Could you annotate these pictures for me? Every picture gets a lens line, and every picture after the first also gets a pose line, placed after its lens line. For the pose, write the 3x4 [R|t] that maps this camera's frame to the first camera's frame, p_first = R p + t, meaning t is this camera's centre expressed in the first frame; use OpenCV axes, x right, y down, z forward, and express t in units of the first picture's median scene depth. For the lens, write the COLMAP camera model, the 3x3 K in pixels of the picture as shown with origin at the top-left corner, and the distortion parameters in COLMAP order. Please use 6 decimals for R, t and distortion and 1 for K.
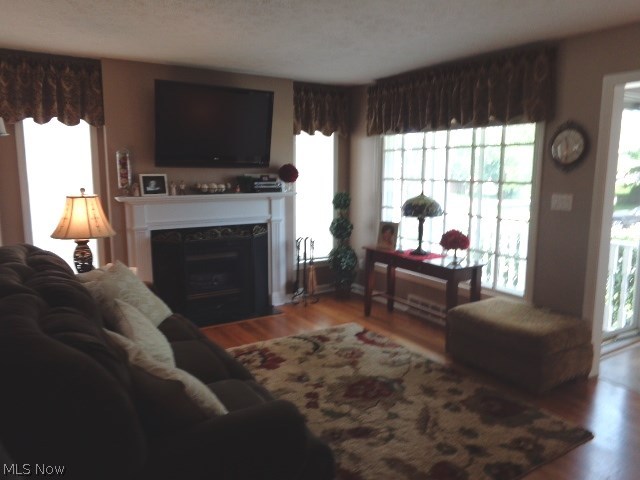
lens RADIAL K [[477.5, 0, 322.7], [0, 477.5, 240.2], [0, 0, 1]] dist [0.002086, -0.000971]
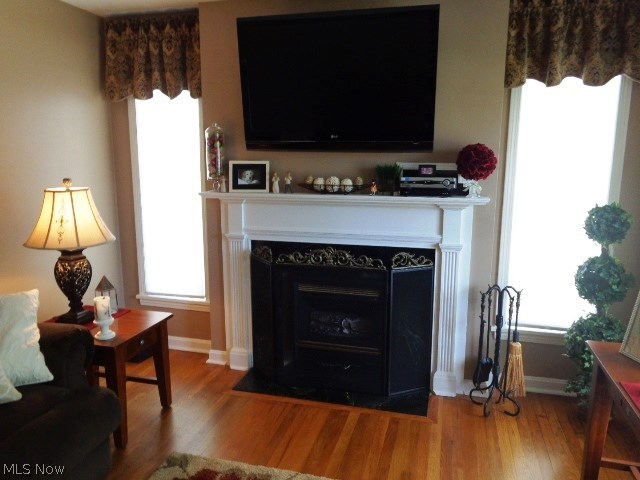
lens RADIAL K [[477.5, 0, 322.7], [0, 477.5, 240.2], [0, 0, 1]] dist [0.002086, -0.000971]
pose [[0.679572, 0.126914, -0.722547, 0.221589], [-0.111473, 0.991349, 0.069286, -0.078506], [0.725090, 0.033460, 0.687841, 0.561877]]
